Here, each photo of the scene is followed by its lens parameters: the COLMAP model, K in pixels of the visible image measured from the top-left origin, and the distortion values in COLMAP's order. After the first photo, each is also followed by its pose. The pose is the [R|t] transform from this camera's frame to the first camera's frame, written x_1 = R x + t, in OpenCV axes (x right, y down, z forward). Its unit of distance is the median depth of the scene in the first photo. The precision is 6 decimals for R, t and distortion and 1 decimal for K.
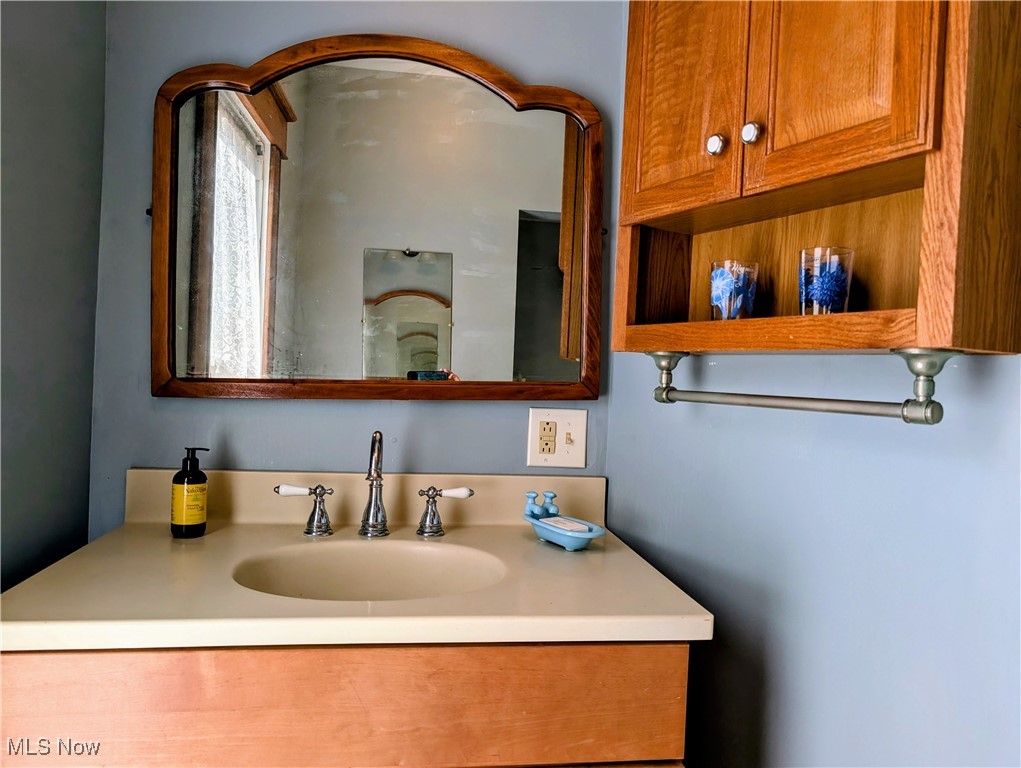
lens RADIAL K [[740.8, 0, 522.6], [0, 740.8, 383.0], [0, 0, 1]] dist [0.004307, -0.023407]
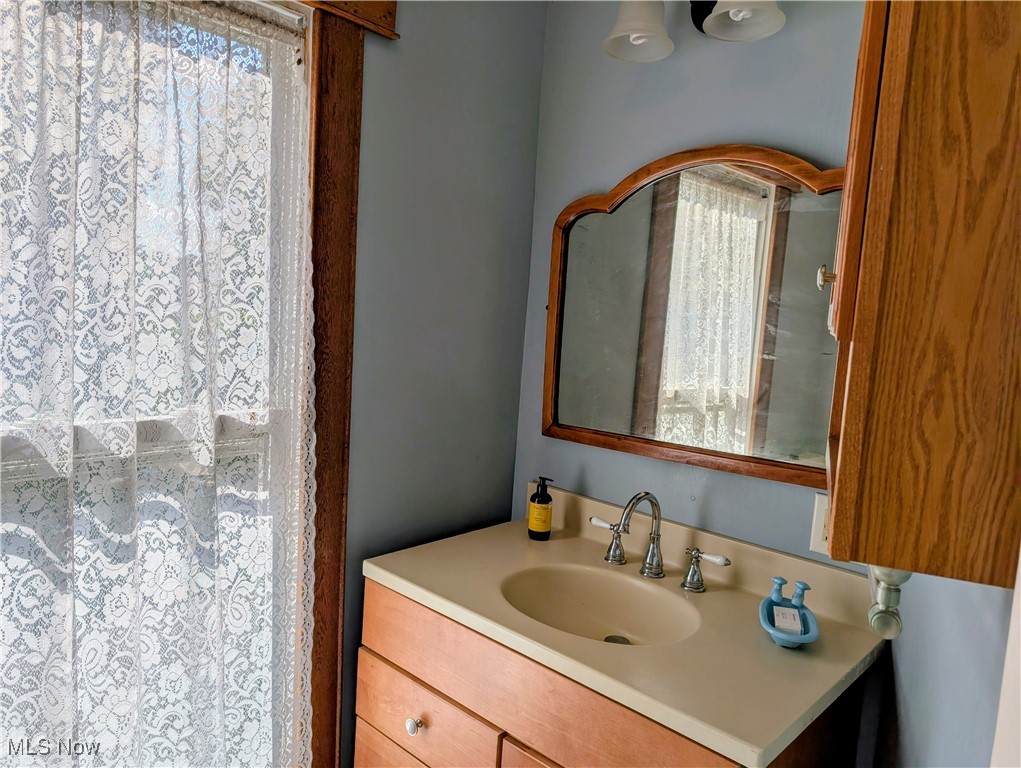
lens RADIAL K [[740.8, 0, 522.6], [0, 740.8, 383.0], [0, 0, 1]] dist [0.004307, -0.023407]
pose [[0.632535, 0.084034, -0.769960, 0.605511], [-0.058030, 0.996445, 0.061081, -0.177406], [0.772355, 0.006045, 0.635162, 0.070995]]
